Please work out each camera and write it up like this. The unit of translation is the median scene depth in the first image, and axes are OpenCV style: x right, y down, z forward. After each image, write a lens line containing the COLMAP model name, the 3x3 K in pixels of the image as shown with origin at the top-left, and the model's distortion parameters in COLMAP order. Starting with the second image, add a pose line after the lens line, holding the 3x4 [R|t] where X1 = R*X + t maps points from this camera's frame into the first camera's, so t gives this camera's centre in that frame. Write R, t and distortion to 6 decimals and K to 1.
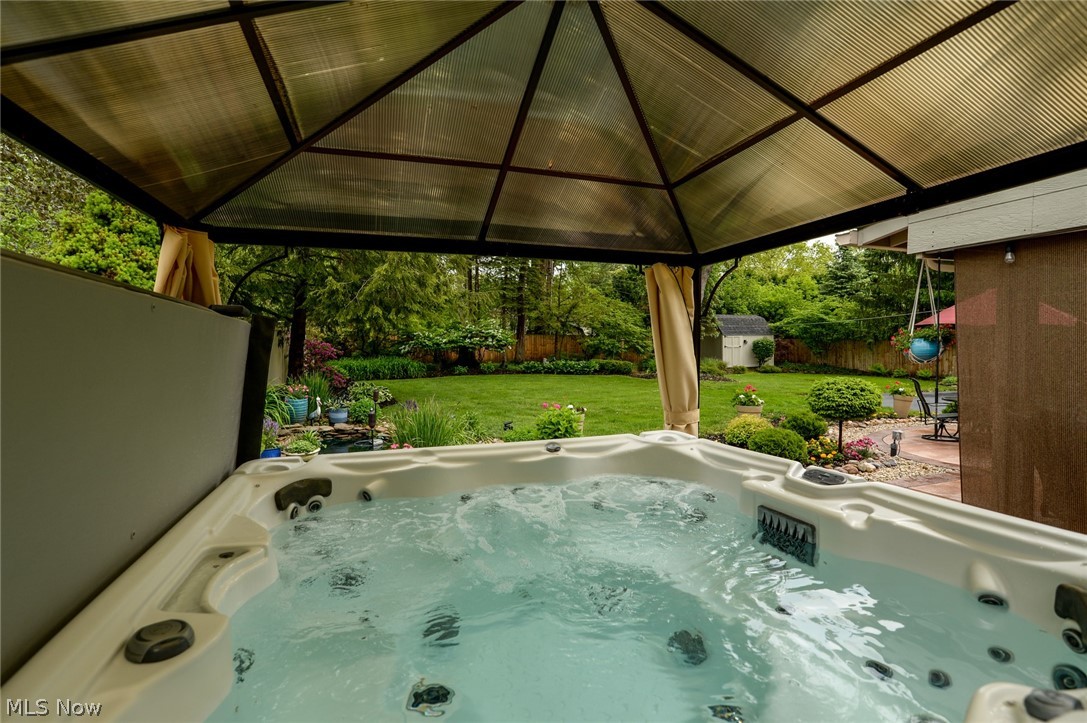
lens RADIAL K [[502.8, 0, 544.1], [0, 502.8, 361.9], [0, 0, 1]] dist [-0.018445, -0.000008]
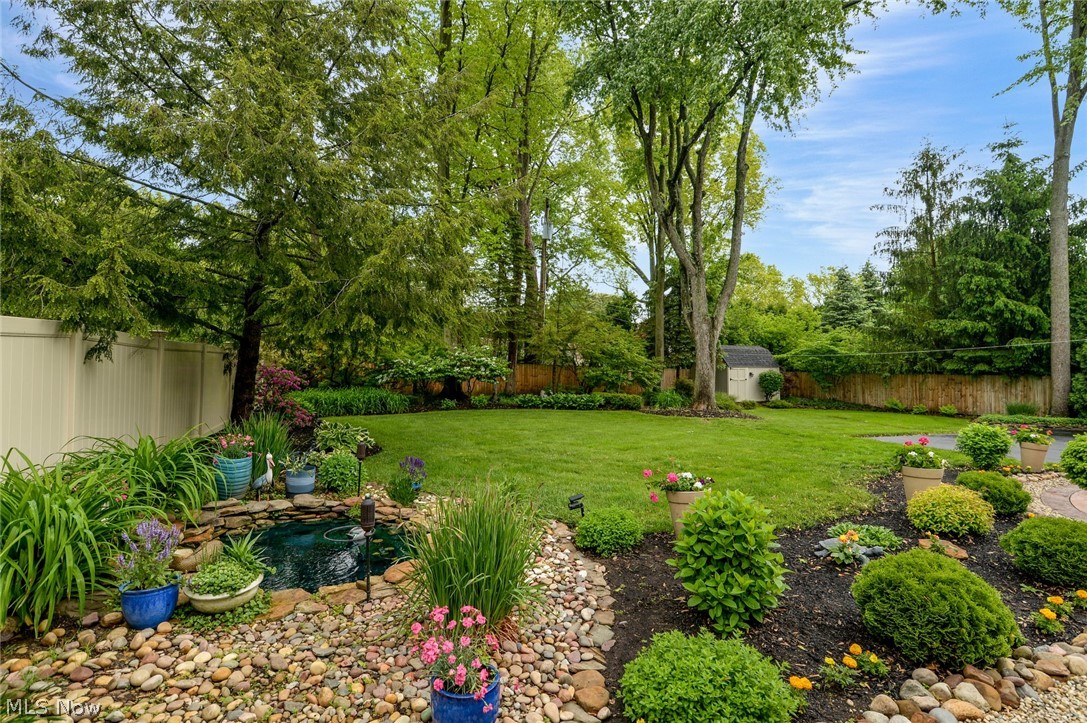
lens RADIAL K [[502.8, 0, 543.6], [0, 502.8, 359.9], [0, 0, 1]] dist [-0.018445, -0.000008]
pose [[0.998141, 0.011699, 0.059806, -0.054459], [-0.007752, 0.997802, -0.065806, -0.003626], [-0.060444, 0.065220, 0.996039, 0.129244]]
